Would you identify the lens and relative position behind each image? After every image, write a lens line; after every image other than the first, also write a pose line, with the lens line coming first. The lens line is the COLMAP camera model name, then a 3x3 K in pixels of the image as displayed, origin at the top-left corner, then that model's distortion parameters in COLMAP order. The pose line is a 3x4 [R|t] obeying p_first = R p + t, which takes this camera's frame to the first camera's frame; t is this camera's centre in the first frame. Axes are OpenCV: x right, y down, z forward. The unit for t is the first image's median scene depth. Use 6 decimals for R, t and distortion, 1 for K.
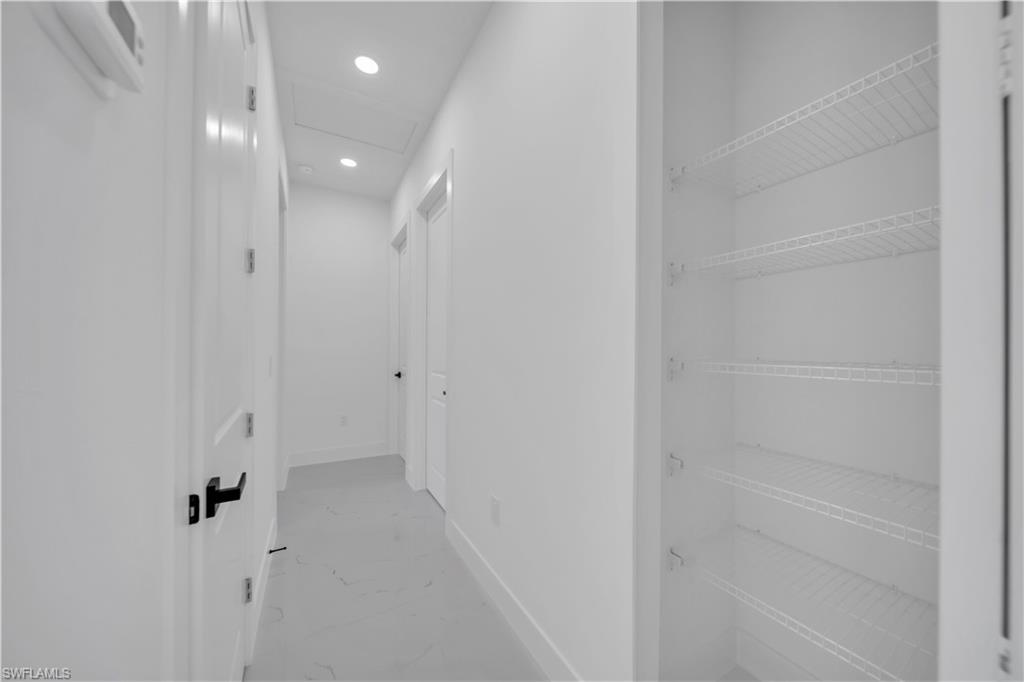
lens RADIAL K [[352.6, 0, 512.9], [0, 352.6, 344.5], [0, 0, 1]] dist [0.001421, -0.001371]
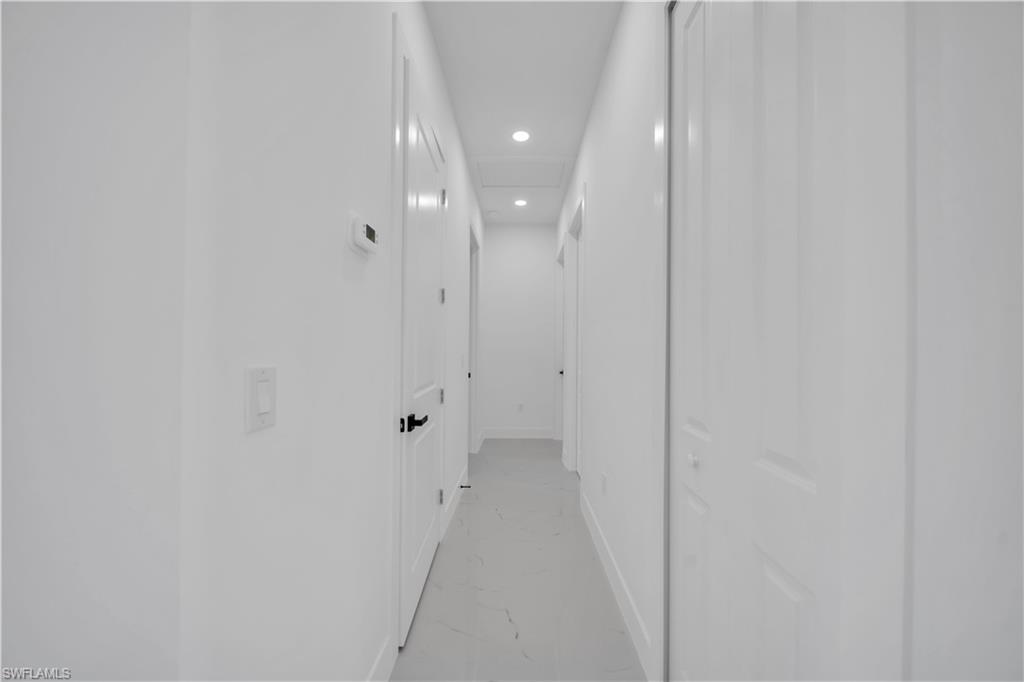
lens RADIAL K [[352.6, 0, 512.0], [0, 352.6, 343.1], [0, 0, 1]] dist [0.001421, -0.001371]
pose [[0.858761, -0.004000, -0.512361, 0.173631], [-0.000039, 0.999969, -0.007871, -0.002168], [0.512377, 0.006780, 0.858734, -0.112724]]
